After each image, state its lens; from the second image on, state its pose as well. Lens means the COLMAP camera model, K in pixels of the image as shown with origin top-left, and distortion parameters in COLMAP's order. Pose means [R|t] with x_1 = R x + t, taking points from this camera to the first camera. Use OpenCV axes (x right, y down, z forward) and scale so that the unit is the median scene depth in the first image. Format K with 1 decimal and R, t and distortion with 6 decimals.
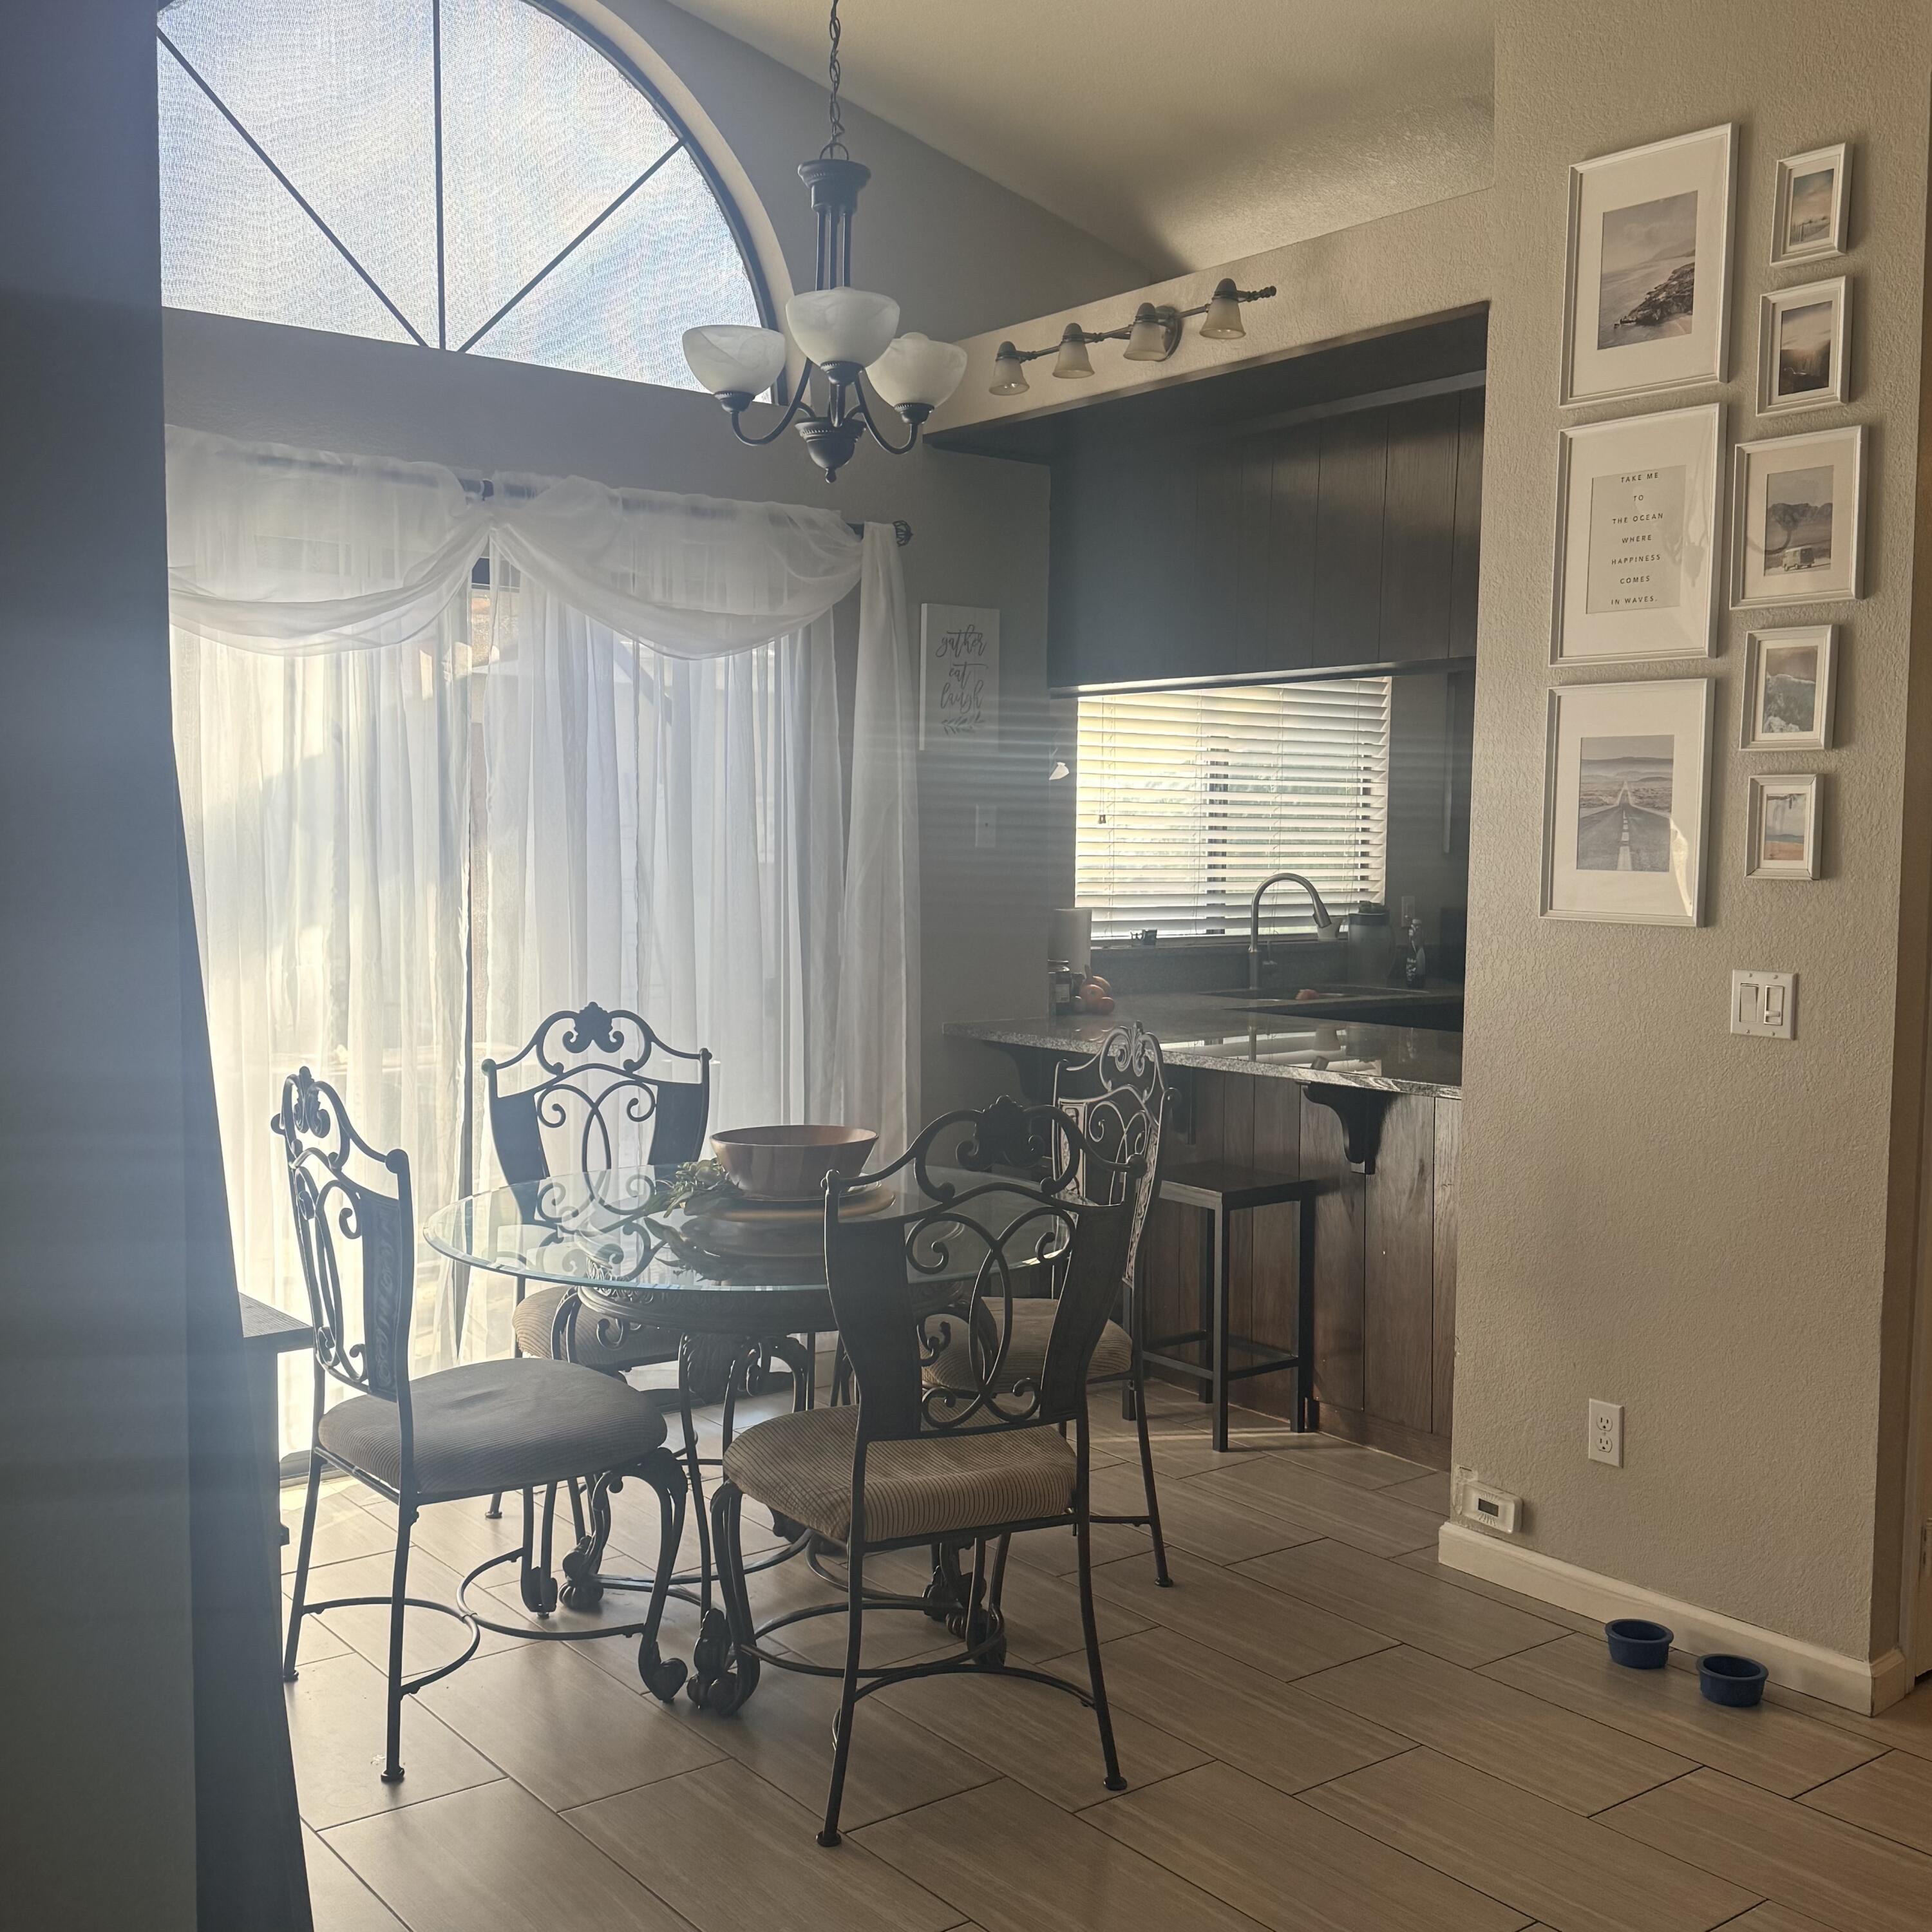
lens RADIAL K [[2150.4, 0, 948.9], [0, 2150.4, 979.2], [0, 0, 1]] dist [0.102783, 0.000000]
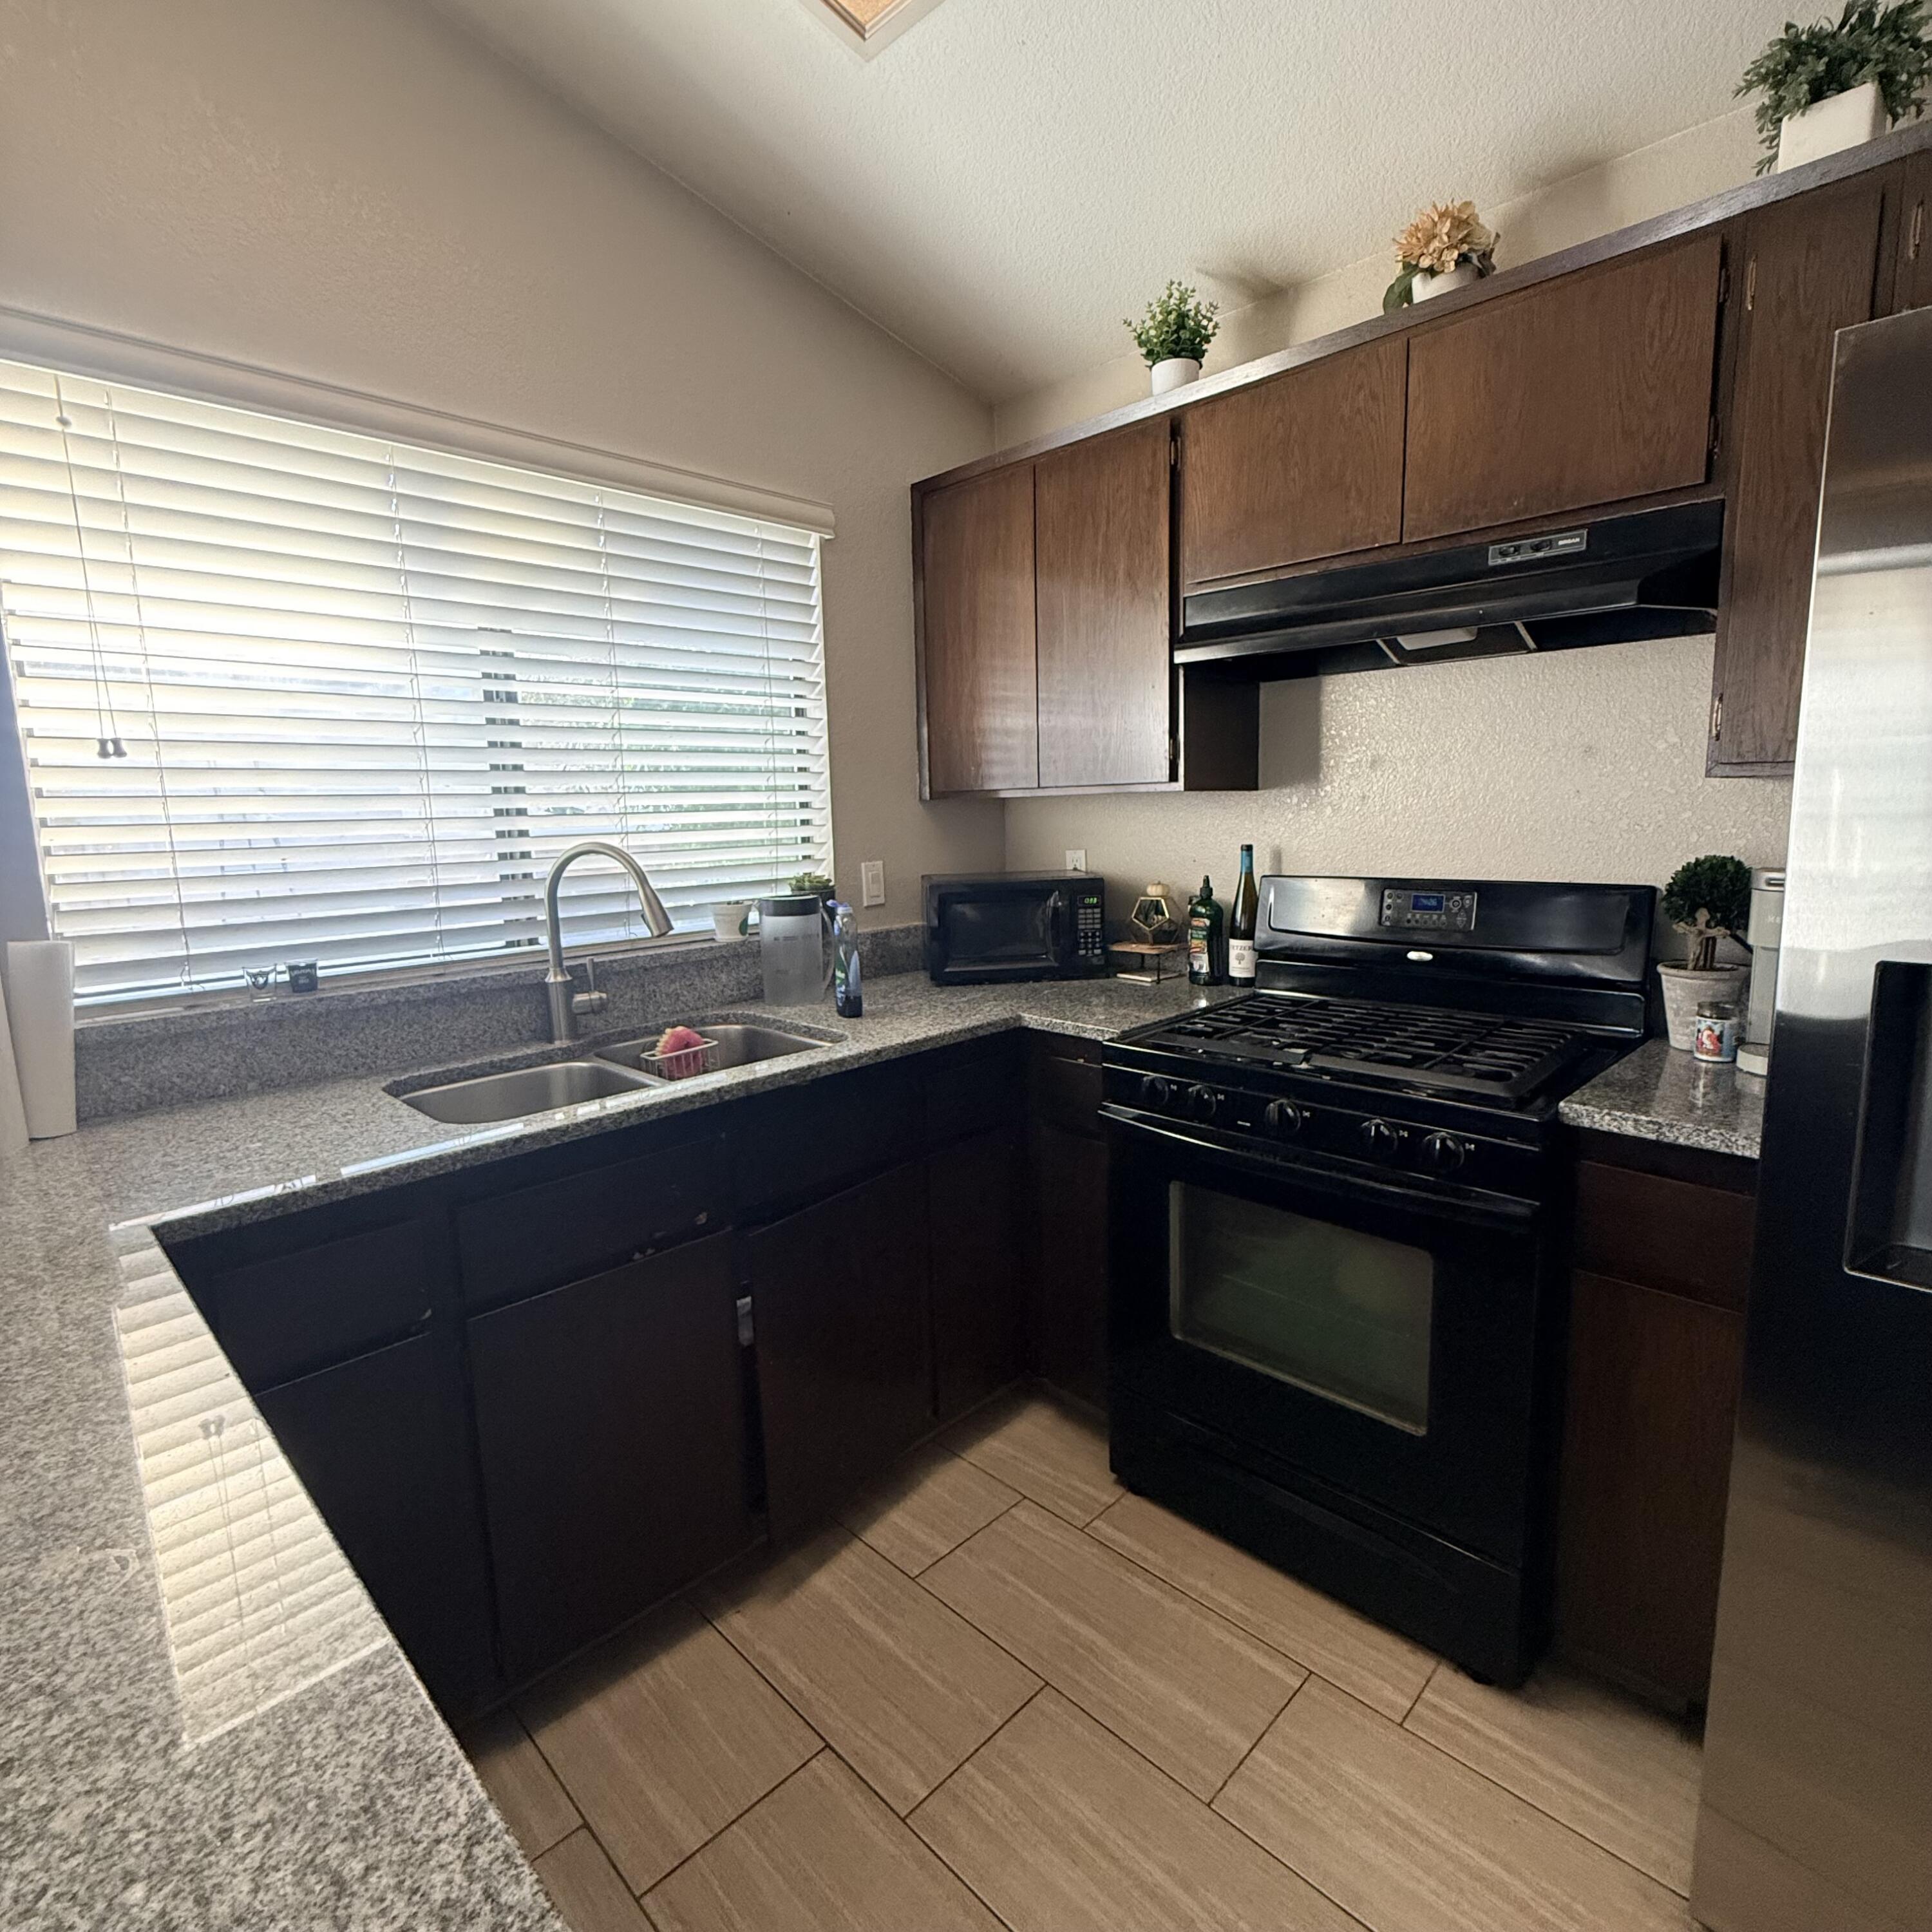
lens RADIAL K [[1064.2, 0, 953.1], [0, 1064.2, 955.9], [0, 0, 1]] dist [-0.003081, 0.009092]
pose [[0.991740, -0.055485, 0.115638, 0.209192], [0.046996, 0.996084, 0.074893, -0.034933], [-0.119341, -0.068840, 0.990464, 0.688474]]
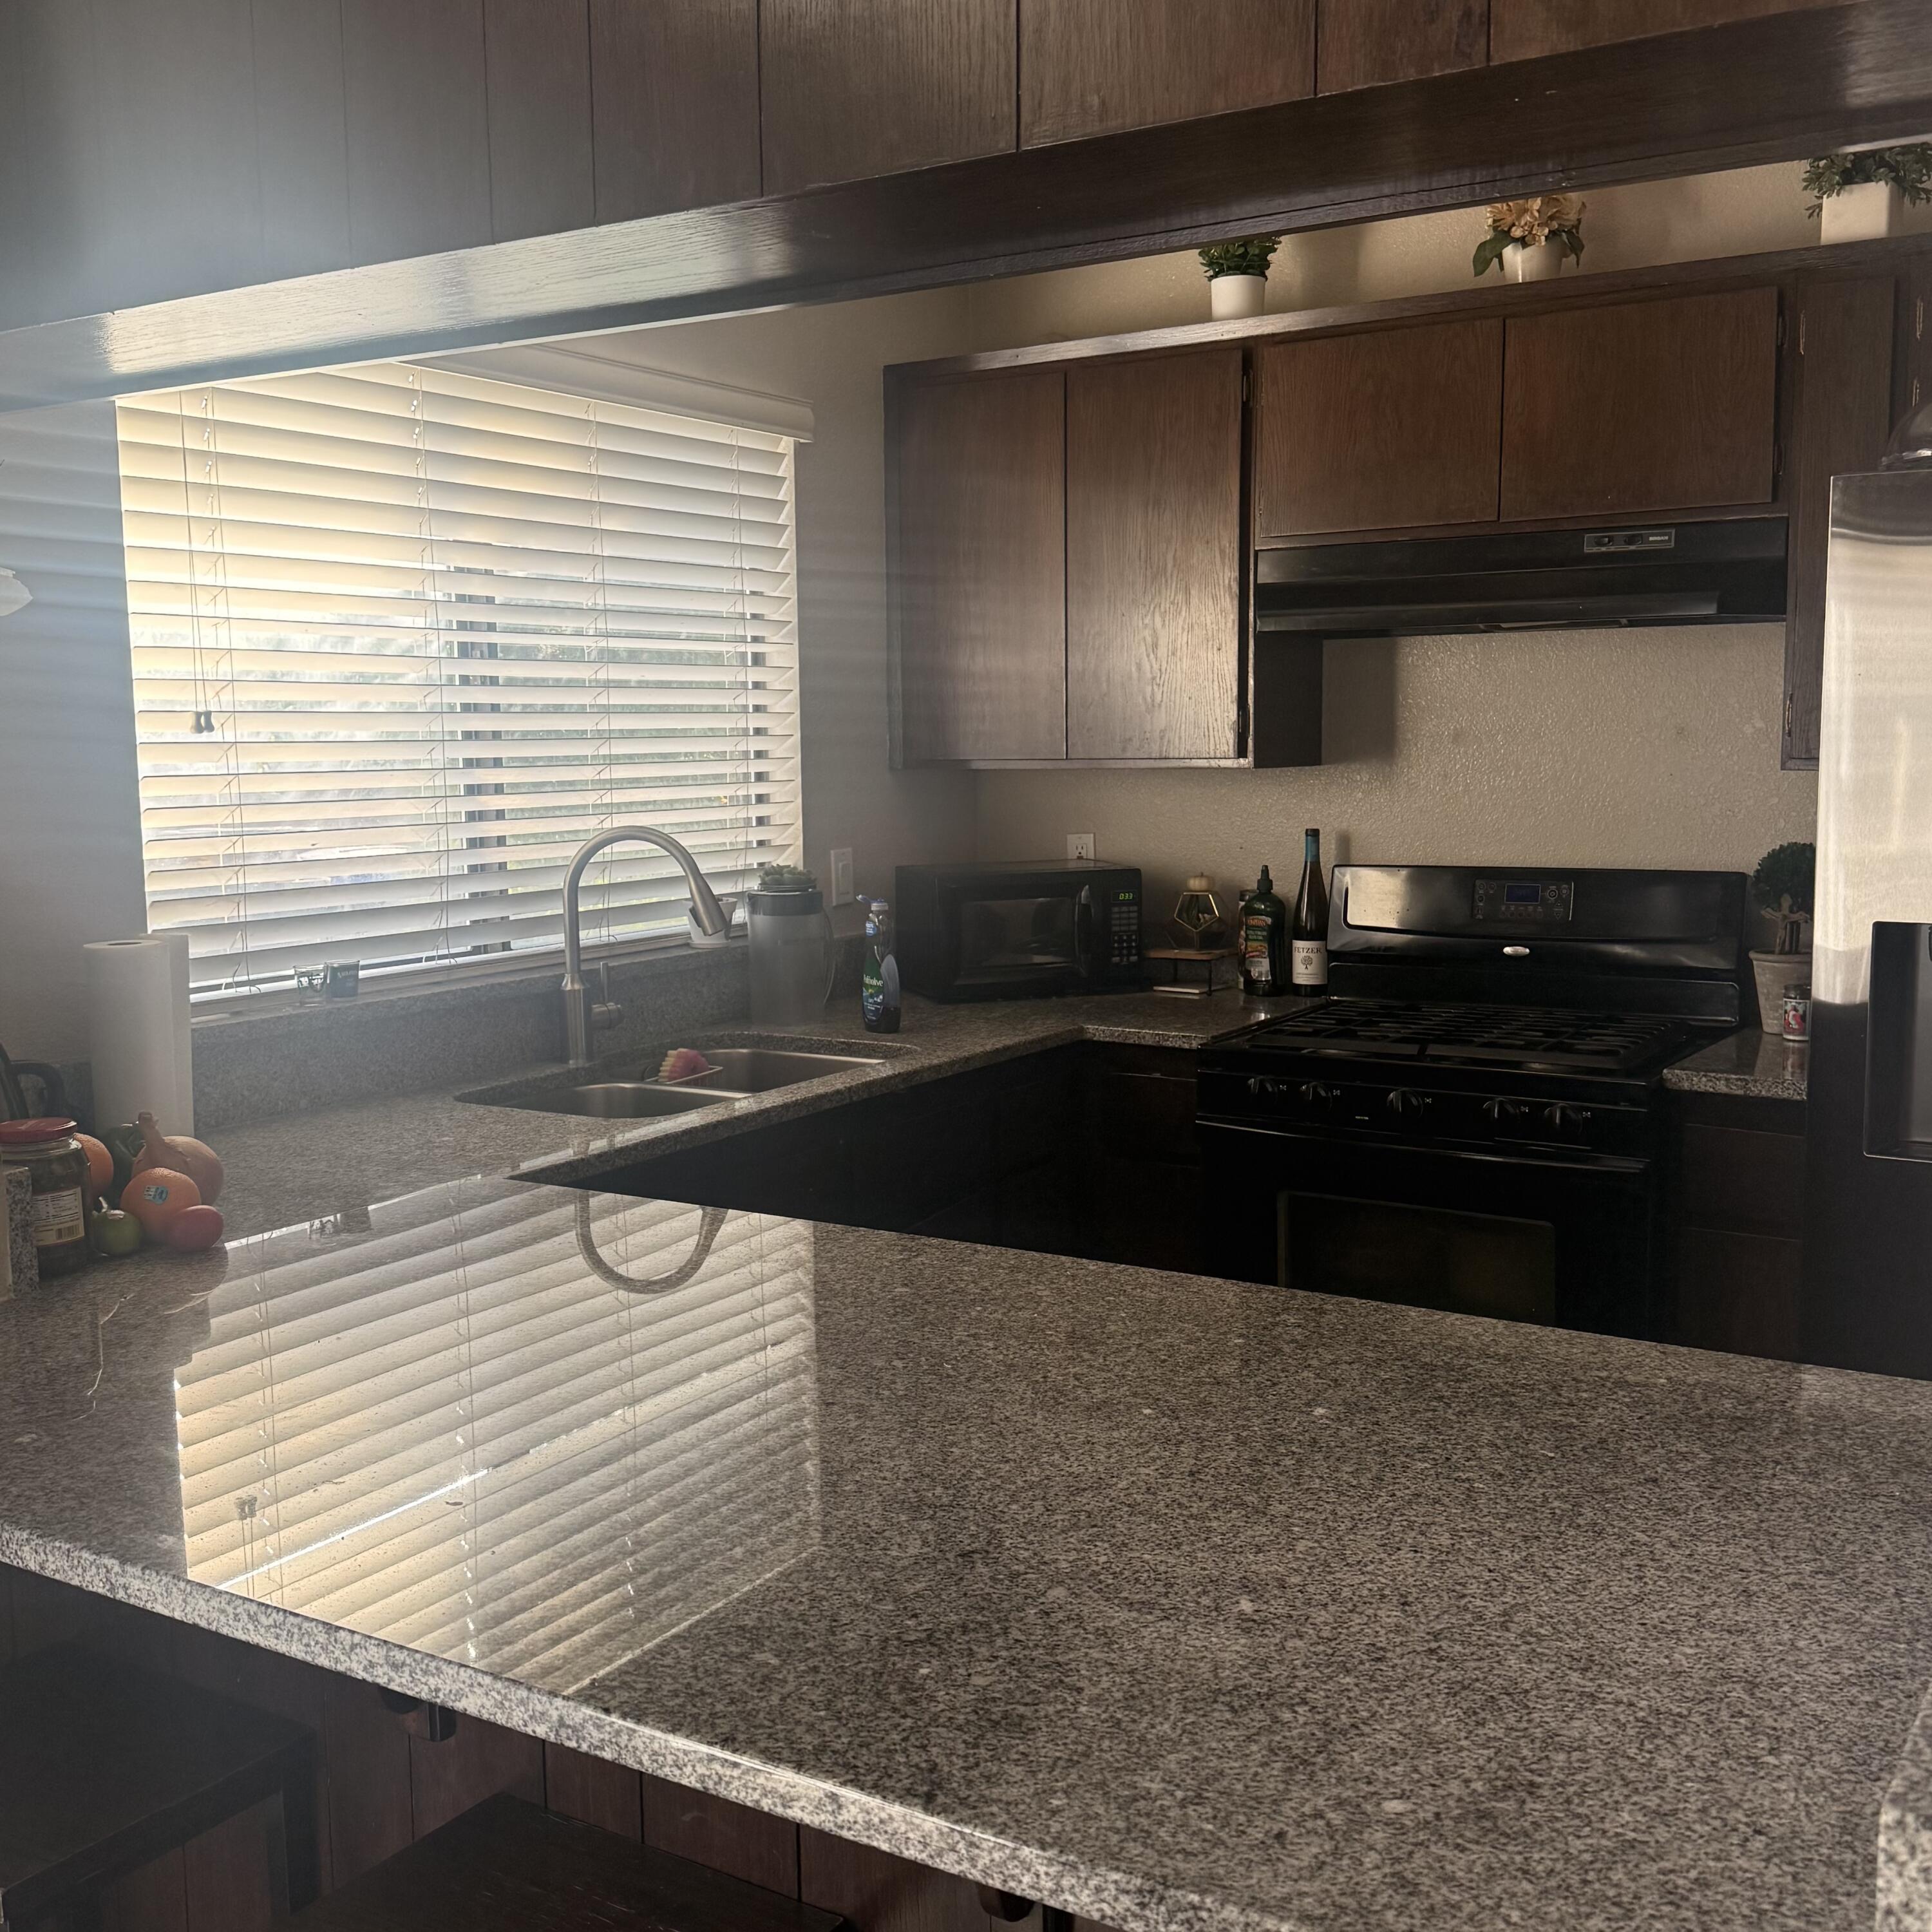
lens RADIAL K [[2150.4, 0, 963.4], [0, 2150.4, 969.5], [0, 0, 1]] dist [0.102783, 0.000000]
pose [[0.942844, -0.062542, 0.327313, 0.063576], [0.047635, 0.997438, 0.053370, -0.038014], [-0.329812, -0.034728, 0.943407, 0.498302]]
